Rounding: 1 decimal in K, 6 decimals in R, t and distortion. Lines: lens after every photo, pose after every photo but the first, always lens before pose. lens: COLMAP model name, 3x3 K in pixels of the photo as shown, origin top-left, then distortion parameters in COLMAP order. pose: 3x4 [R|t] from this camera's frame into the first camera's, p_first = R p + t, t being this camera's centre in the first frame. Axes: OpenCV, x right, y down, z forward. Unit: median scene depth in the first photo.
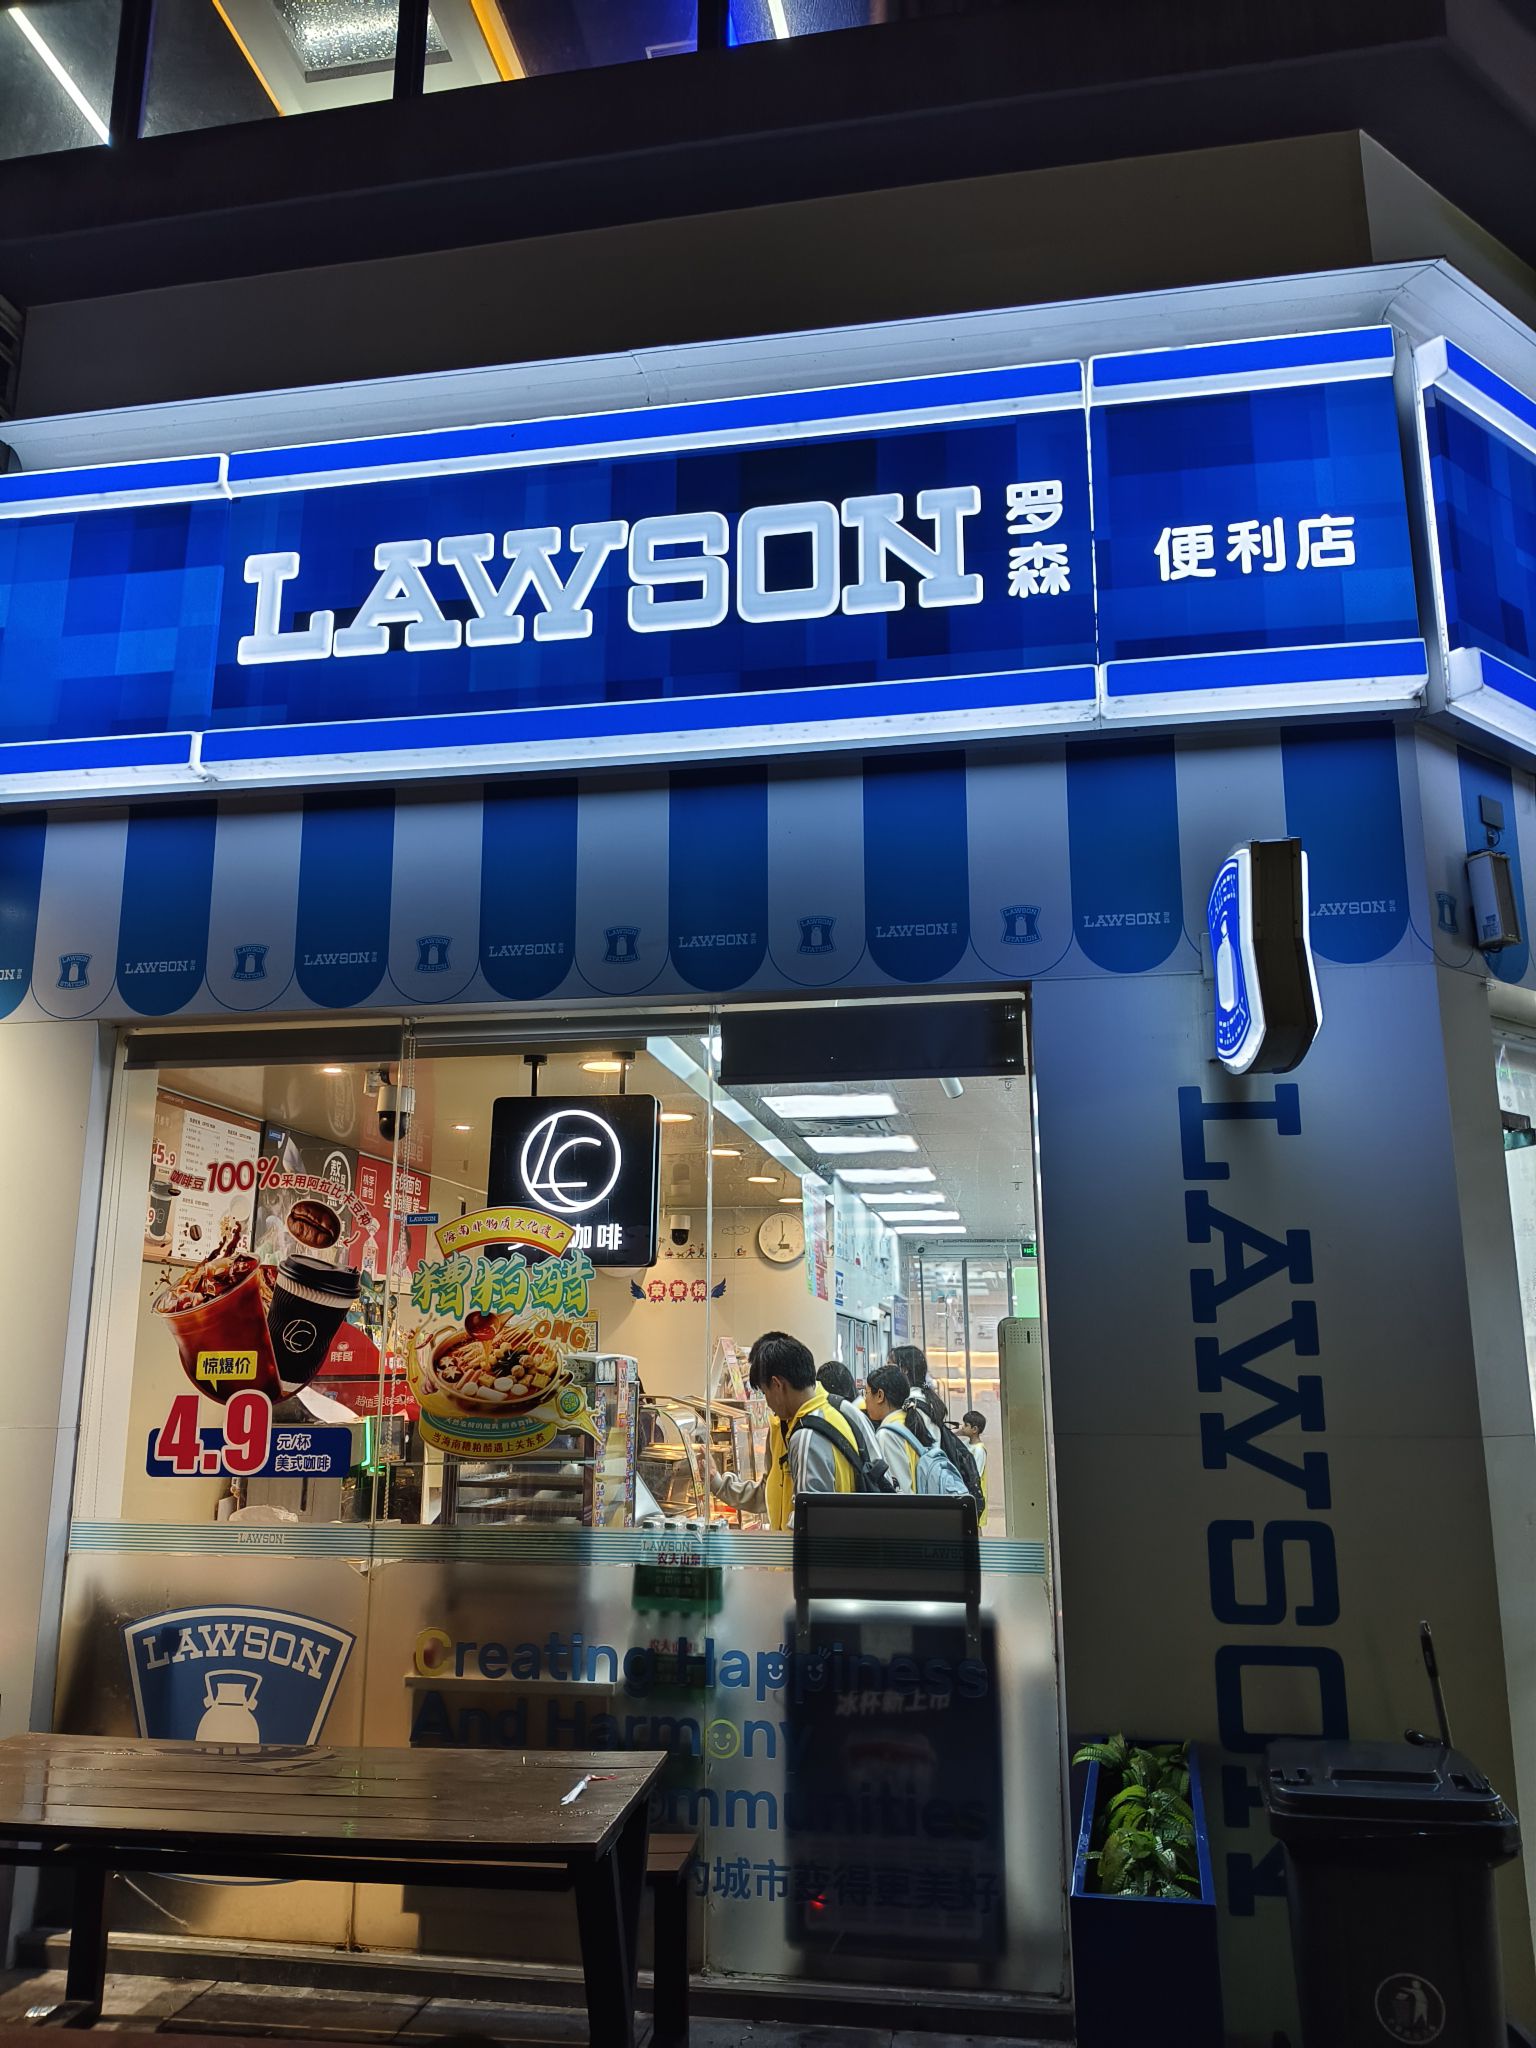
lens RADIAL K [[1548.3, 0, 768.0], [0, 1548.3, 1024.0], [0, 0, 1]] dist [0.088646, 0.003915]
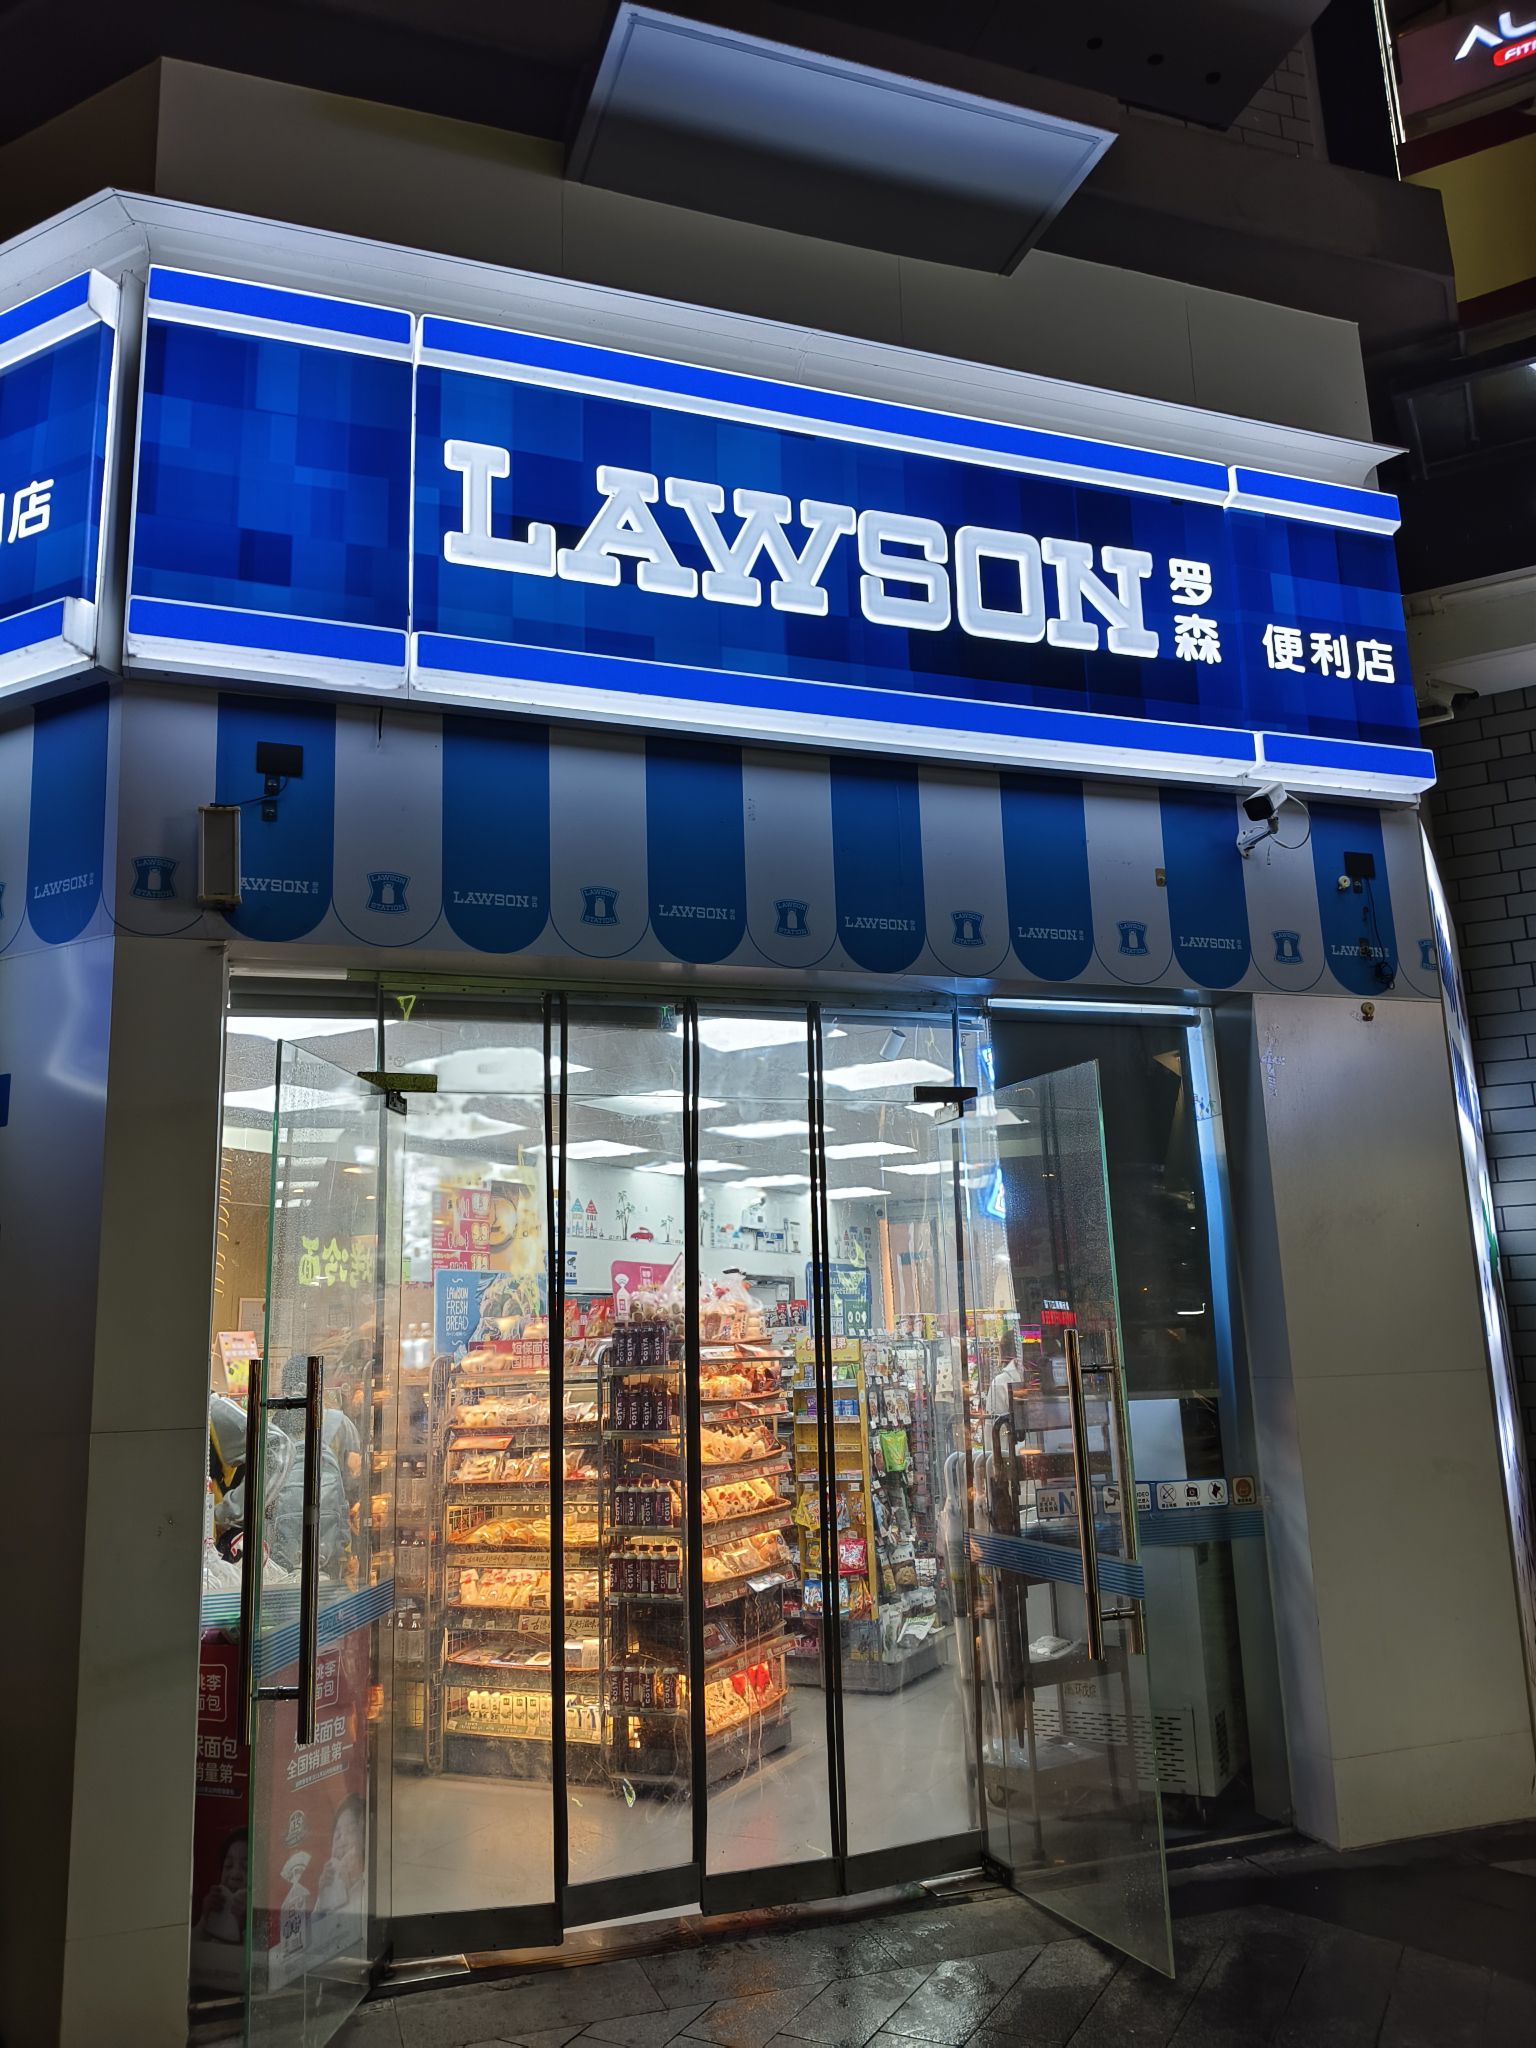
lens RADIAL K [[1563.7, 0, 768.0], [0, 1563.7, 1024.0], [0, 0, 1]] dist [0.145860, -0.001428]
pose [[0.863844, 0.072908, 0.498455, -0.643905], [-0.080688, 0.996722, -0.005954, 0.026225], [-0.497255, -0.035076, 0.866895, 0.117479]]
